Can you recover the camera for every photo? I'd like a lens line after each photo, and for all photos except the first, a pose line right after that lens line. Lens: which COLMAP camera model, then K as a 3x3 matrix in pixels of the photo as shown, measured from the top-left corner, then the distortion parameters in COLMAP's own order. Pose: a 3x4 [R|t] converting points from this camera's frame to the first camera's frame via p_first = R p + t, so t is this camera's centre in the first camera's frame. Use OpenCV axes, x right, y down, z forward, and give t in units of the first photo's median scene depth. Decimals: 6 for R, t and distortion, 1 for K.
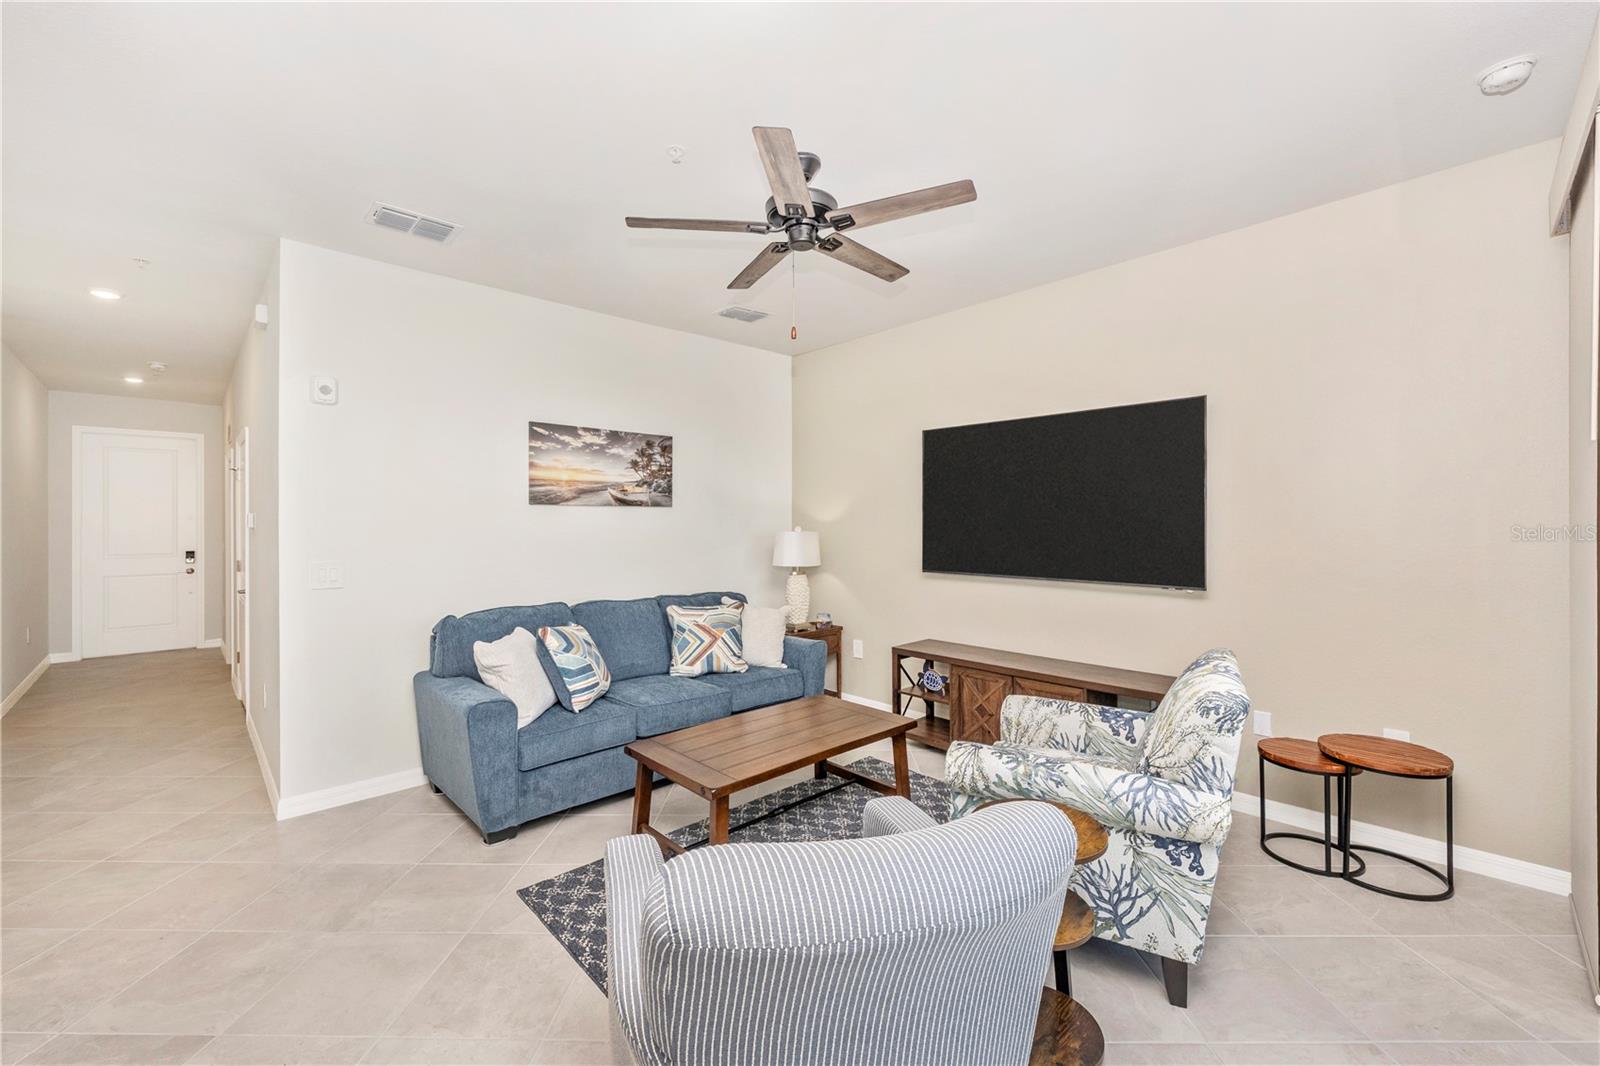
lens RADIAL K [[643.1, 0, 803.5], [0, 643.1, 518.4], [0, 0, 1]] dist [-0.003552, -0.000104]
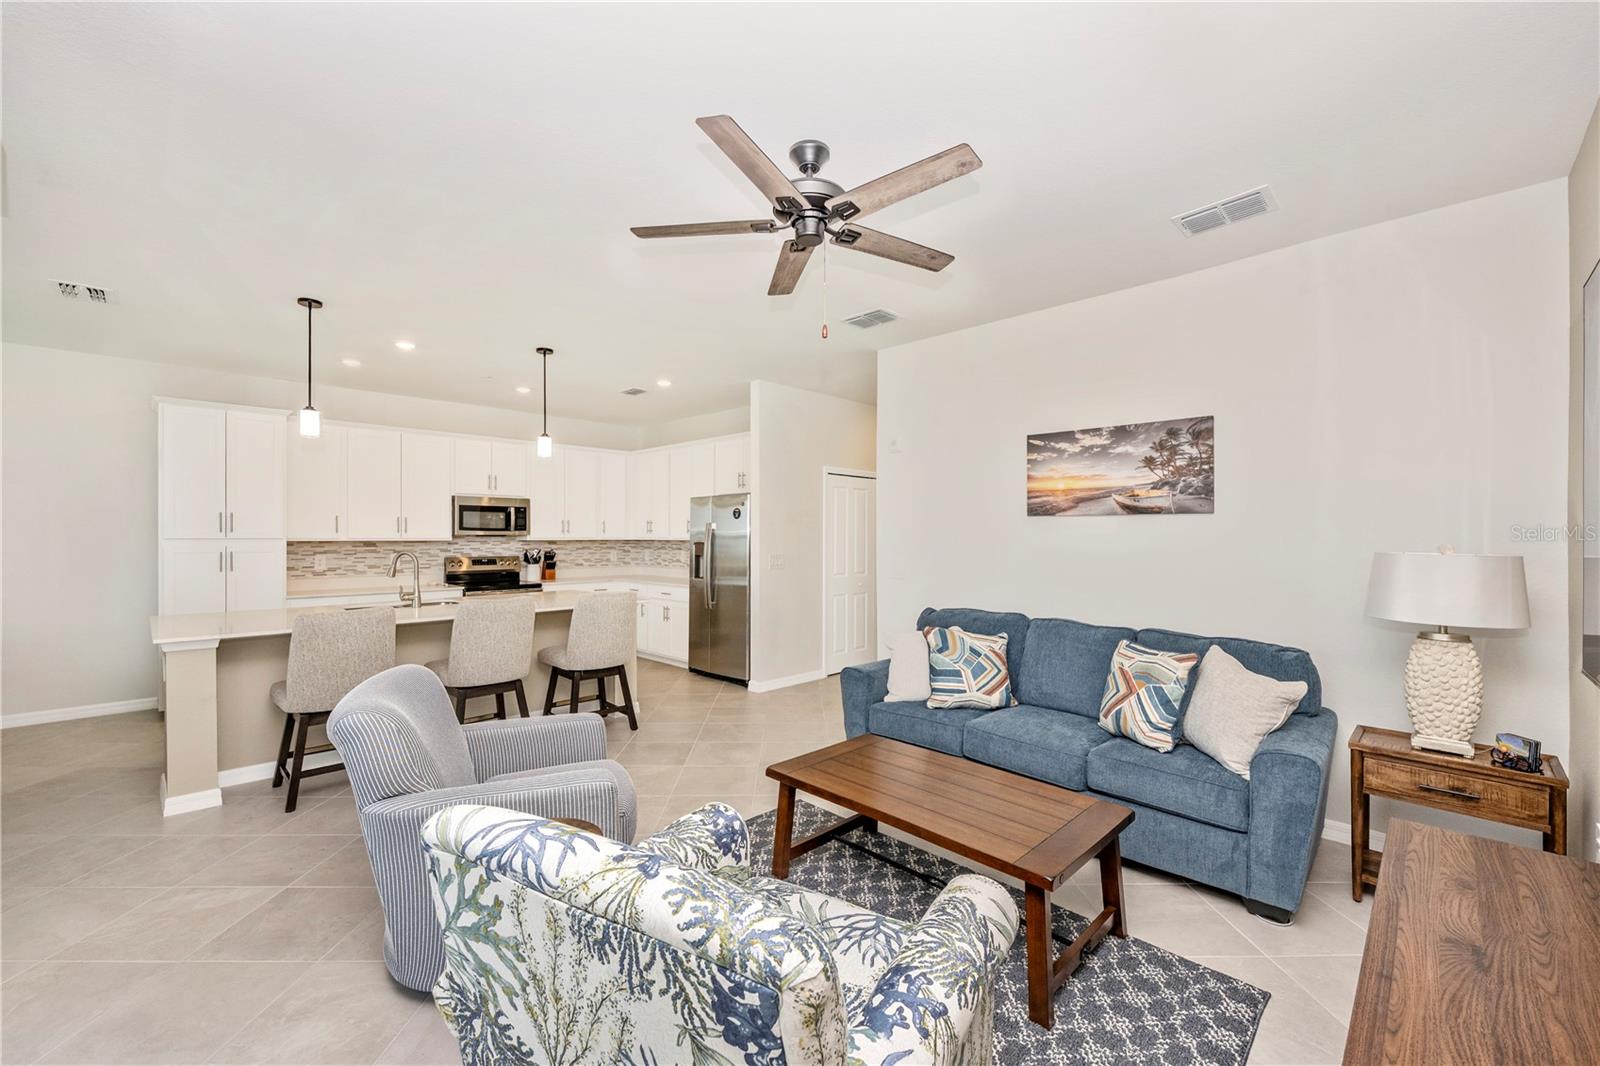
lens RADIAL K [[650.4, 0, 801.5], [0, 650.4, 530.9], [0, 0, 1]] dist [-0.006672, 0.000044]
pose [[0.020731, -0.000238, -0.999785, 0.586536], [0.002696, 0.999996, -0.000182, 0.001260], [0.999781, -0.002692, 0.020732, 0.596327]]
